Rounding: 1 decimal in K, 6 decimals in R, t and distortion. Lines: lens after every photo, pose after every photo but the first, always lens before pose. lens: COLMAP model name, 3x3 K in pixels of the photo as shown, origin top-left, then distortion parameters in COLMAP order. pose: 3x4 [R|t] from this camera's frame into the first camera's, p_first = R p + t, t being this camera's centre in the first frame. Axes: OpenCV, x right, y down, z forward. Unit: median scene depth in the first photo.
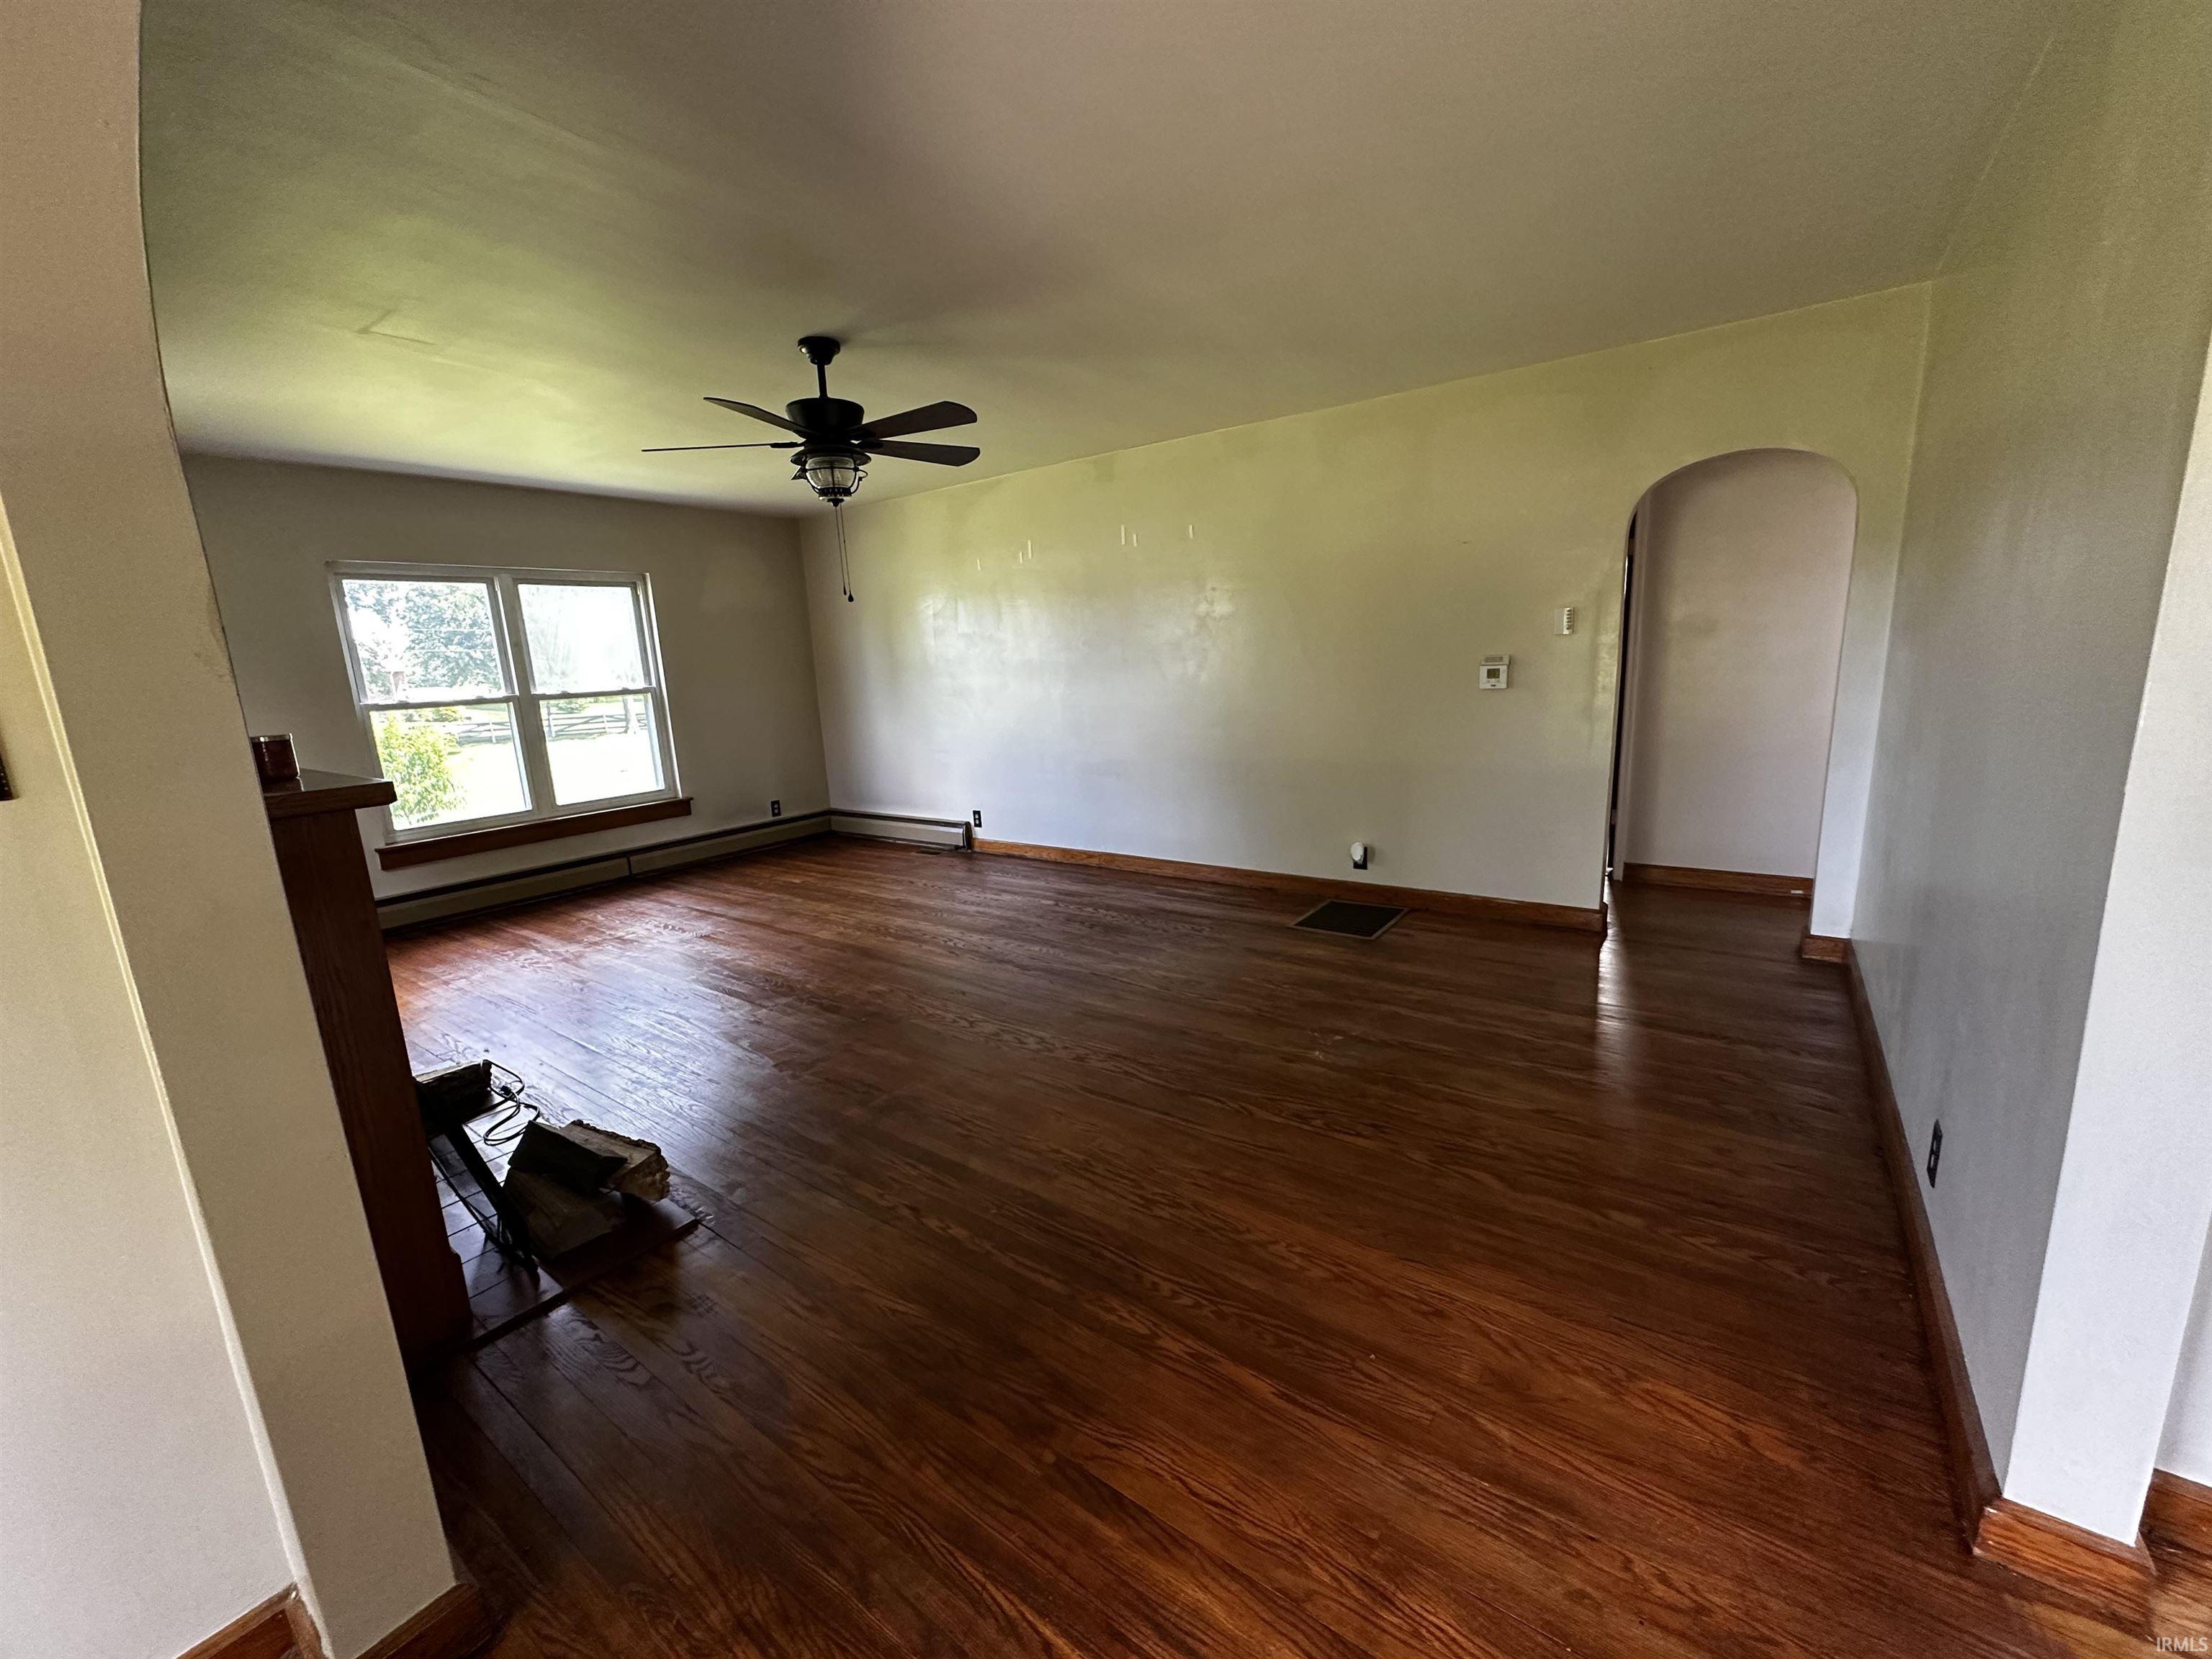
lens RADIAL K [[880.5, 0, 1106.0], [0, 880.5, 829.5], [0, 0, 1]] dist [0.001000, 0.000148]
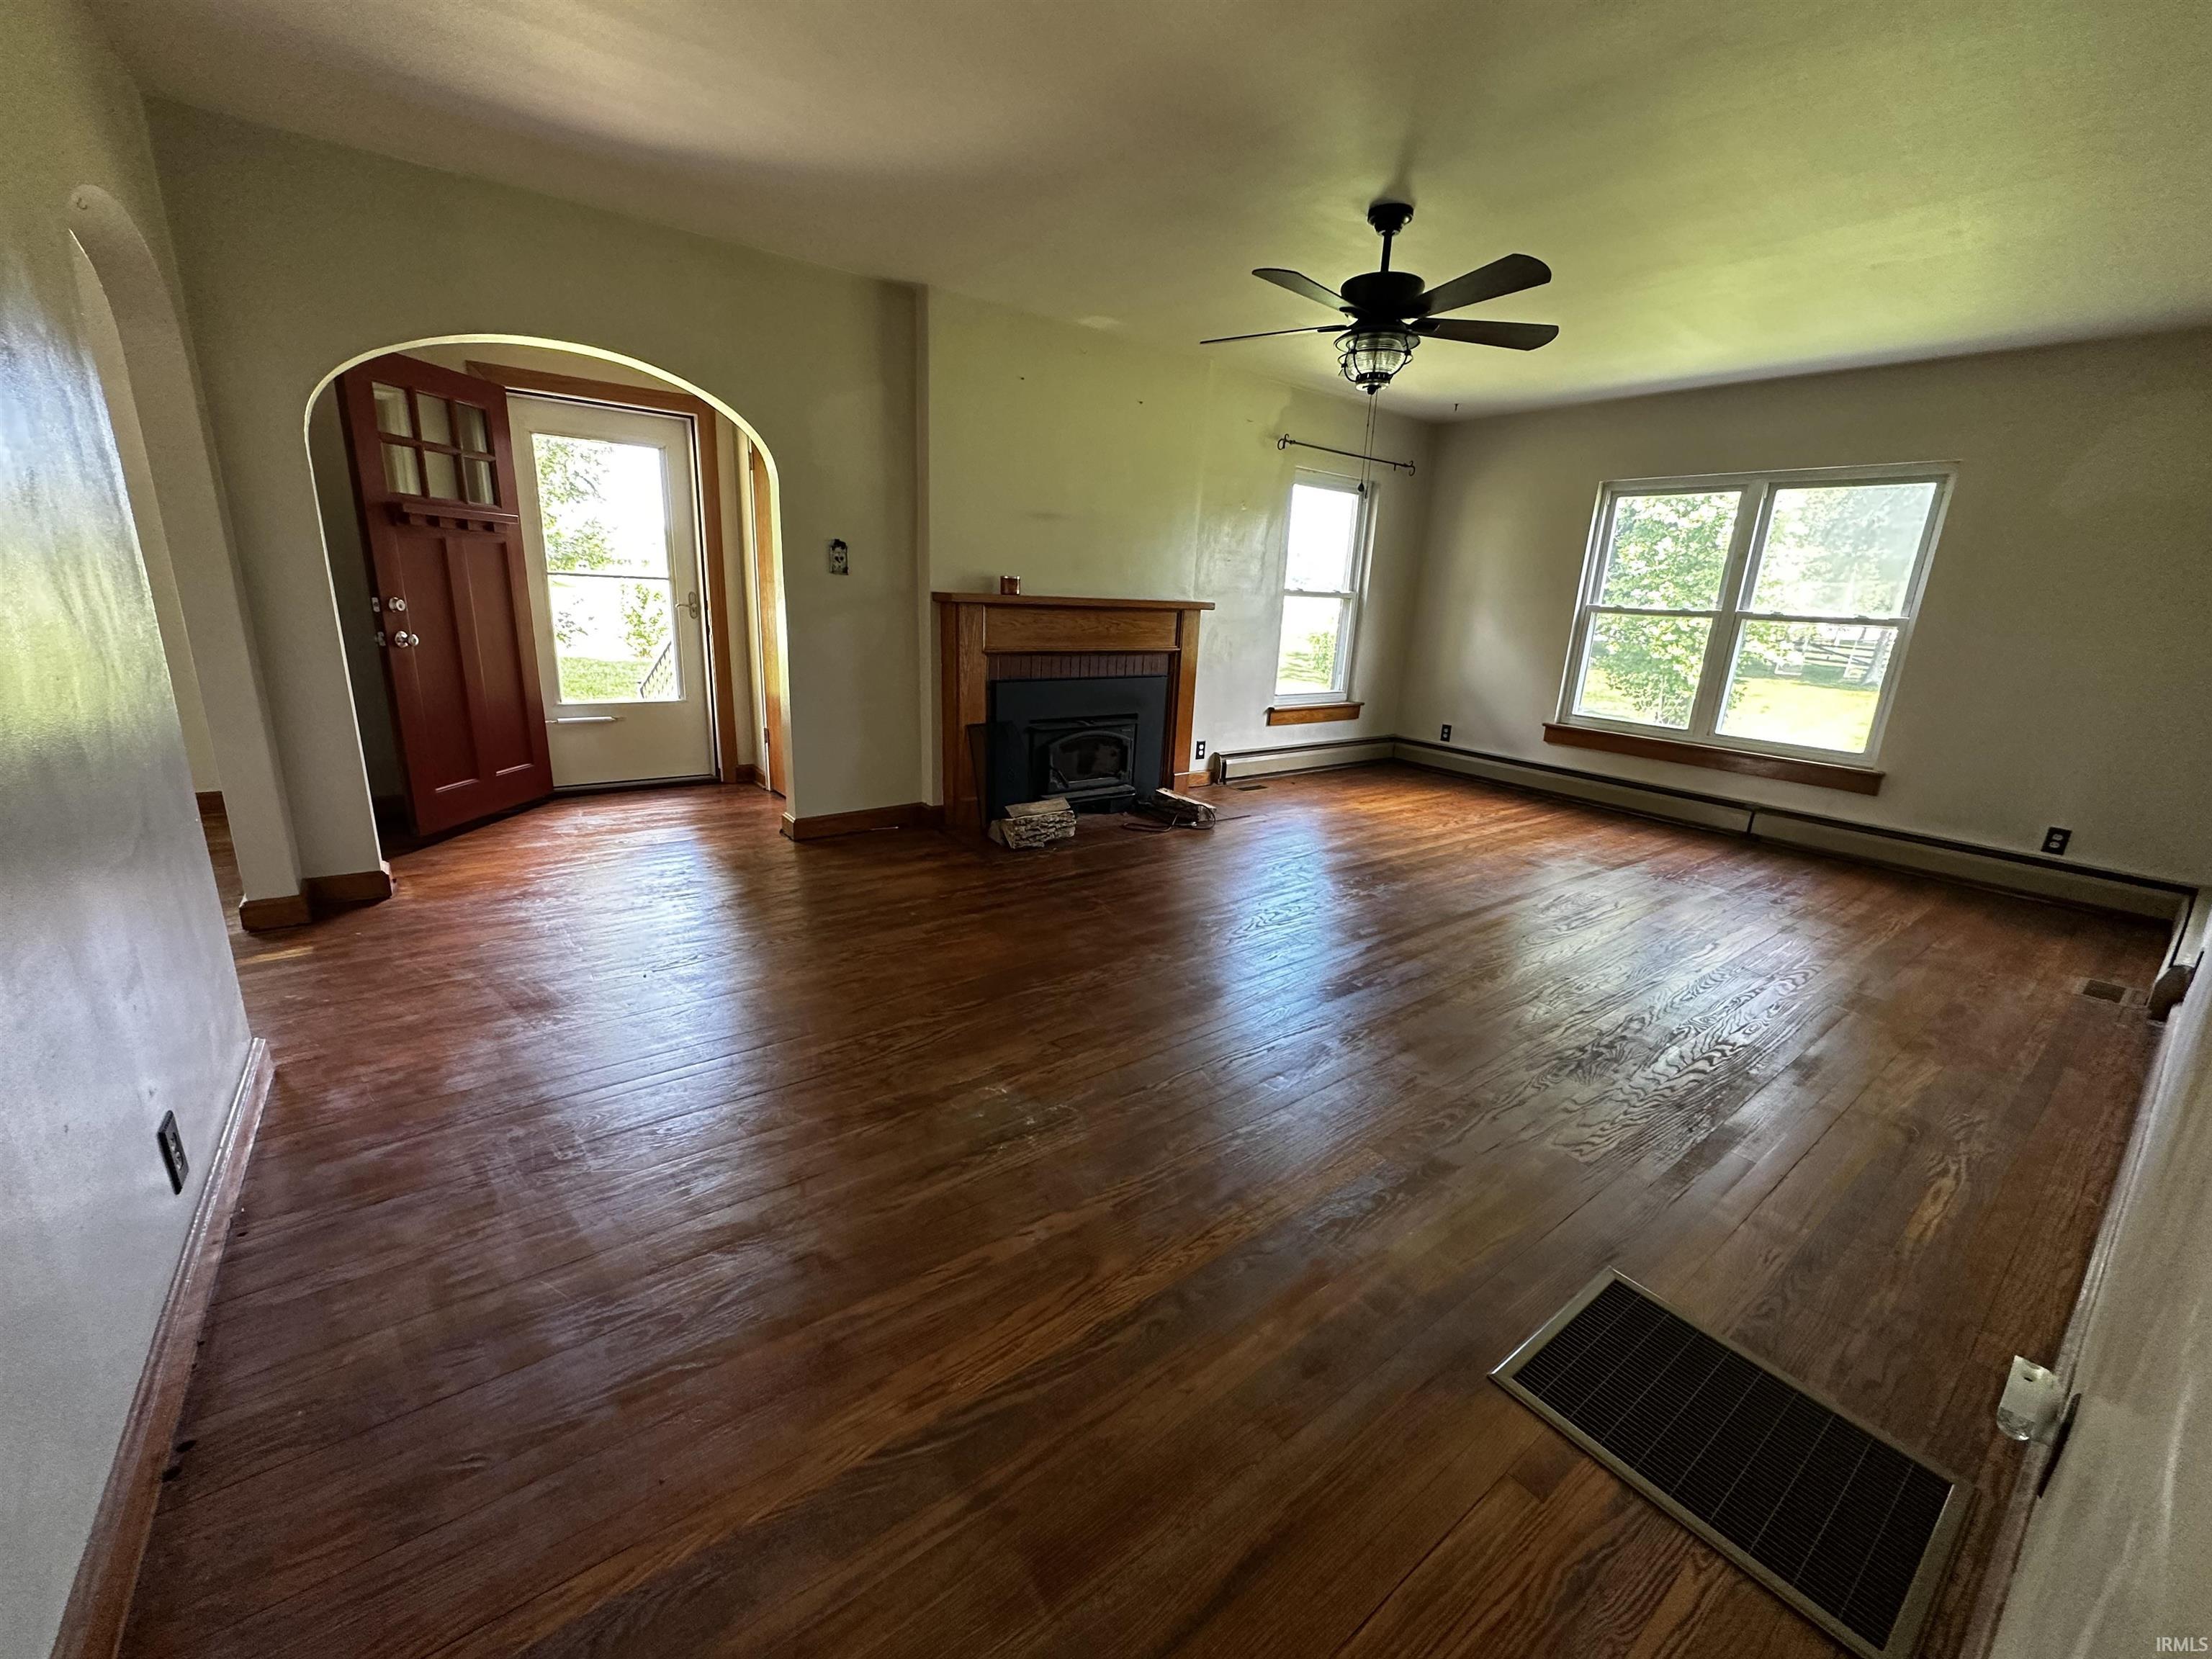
lens RADIAL K [[880.5, 0, 1106.0], [0, 880.5, 829.5], [0, 0, 1]] dist [0.001000, 0.000148]
pose [[-0.250650, 0.300132, -0.920378, 0.484356], [-0.224002, 0.906945, 0.356755, -0.139053], [0.941805, 0.295587, -0.160096, 0.640950]]
